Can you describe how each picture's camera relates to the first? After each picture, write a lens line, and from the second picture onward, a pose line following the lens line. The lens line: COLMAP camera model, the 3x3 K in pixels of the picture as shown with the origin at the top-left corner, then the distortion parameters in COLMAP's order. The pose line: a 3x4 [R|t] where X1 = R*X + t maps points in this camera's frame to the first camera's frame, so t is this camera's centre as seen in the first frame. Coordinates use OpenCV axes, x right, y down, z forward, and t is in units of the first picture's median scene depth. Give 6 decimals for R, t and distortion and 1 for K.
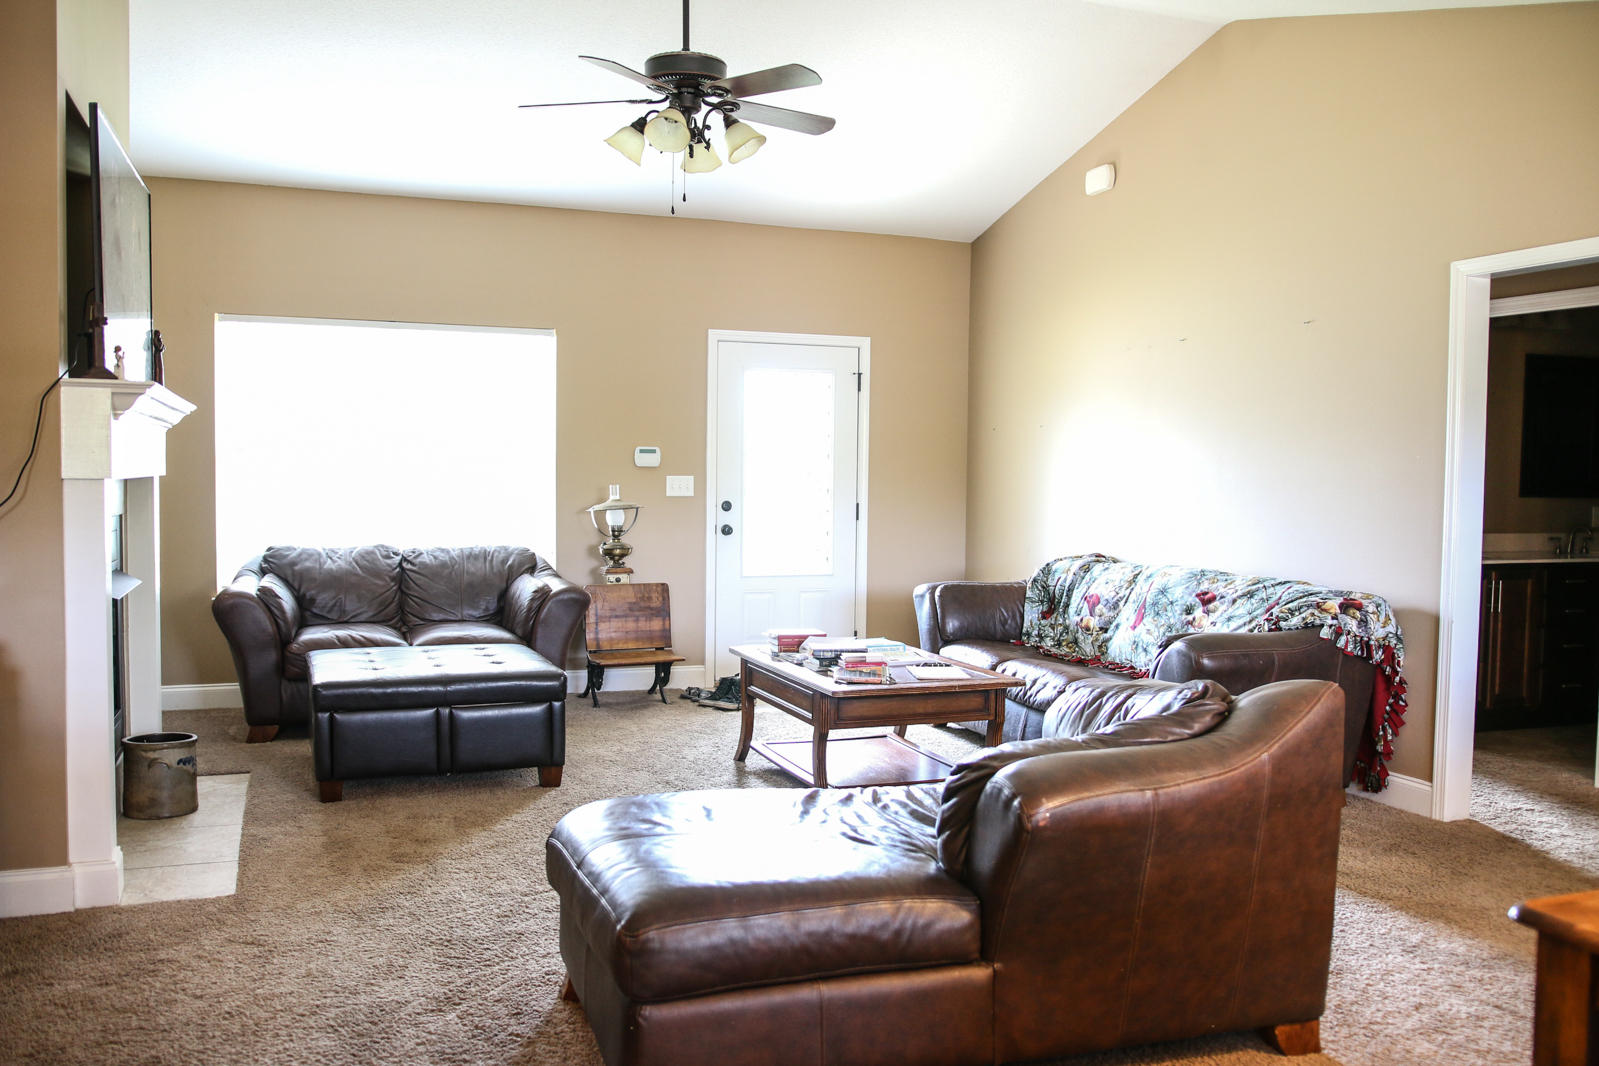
lens RADIAL K [[1321.2, 0, 796.5], [0, 1321.2, 530.0], [0, 0, 1]] dist [-0.088825, 0.073149]
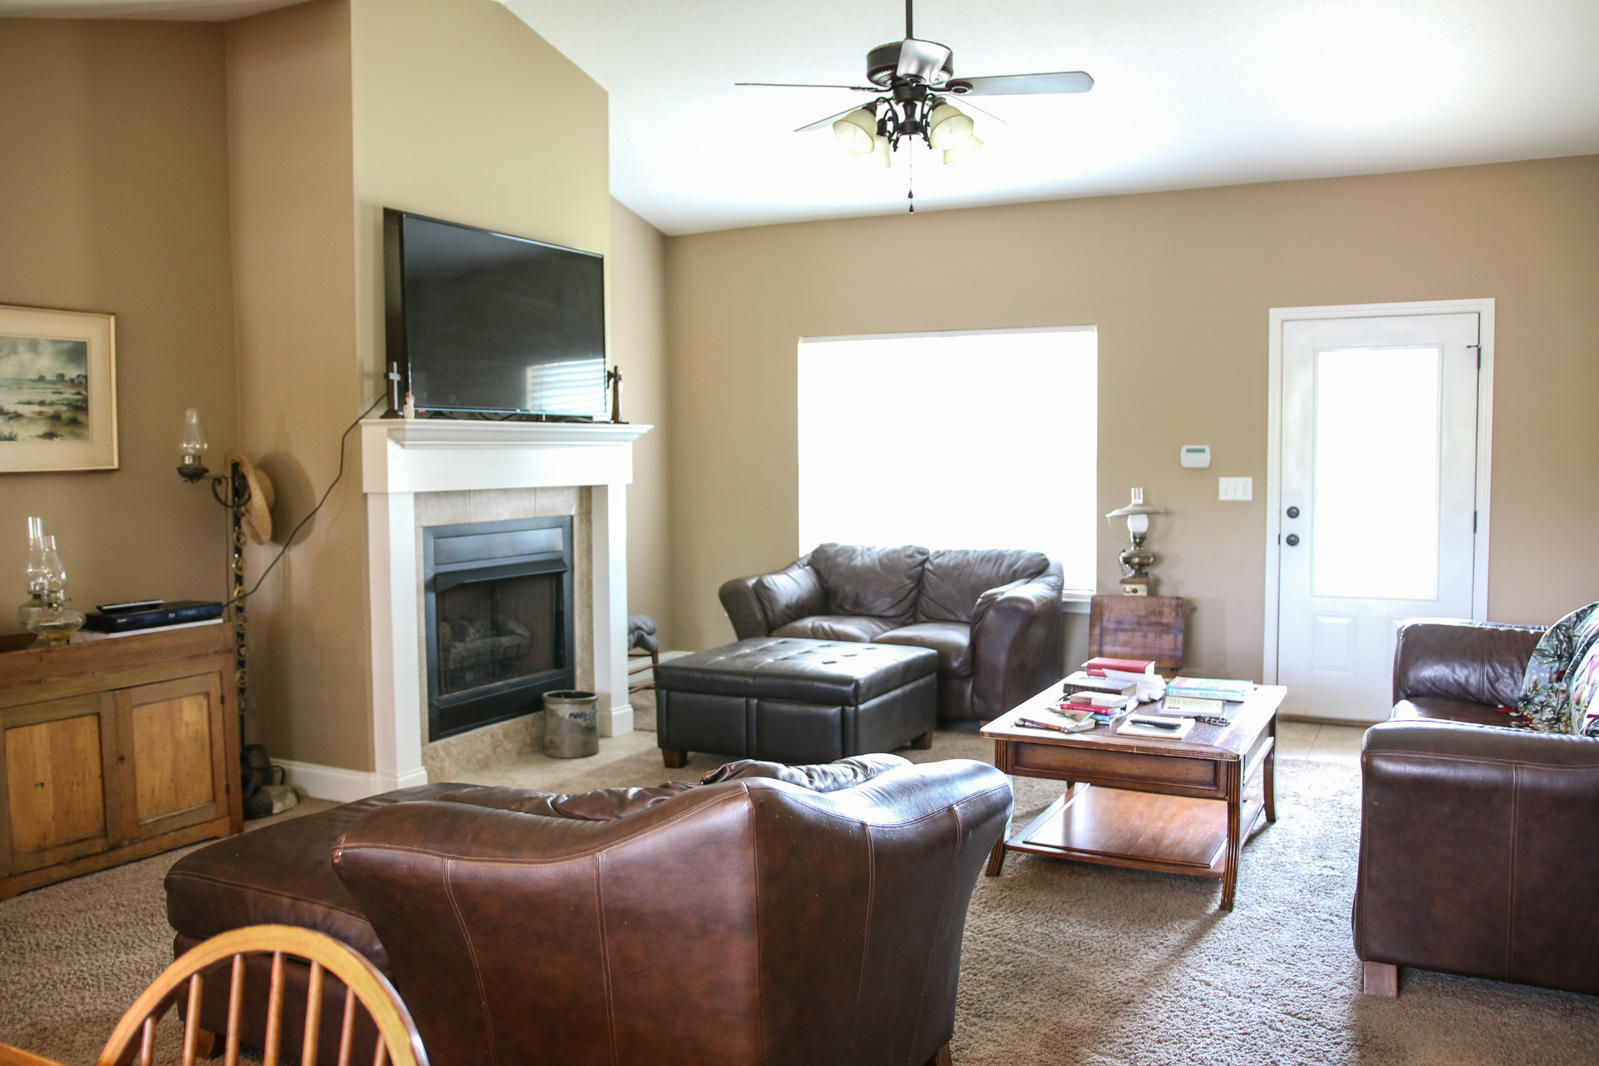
lens RADIAL K [[1321.2, 0, 796.9], [0, 1321.2, 540.1], [0, 0, 1]] dist [-0.088825, 0.073149]
pose [[0.668450, 0.032819, -0.743033, 0.391727], [-0.019020, 0.999454, 0.027033, -0.018219], [0.743514, -0.003938, 0.668709, 0.205254]]
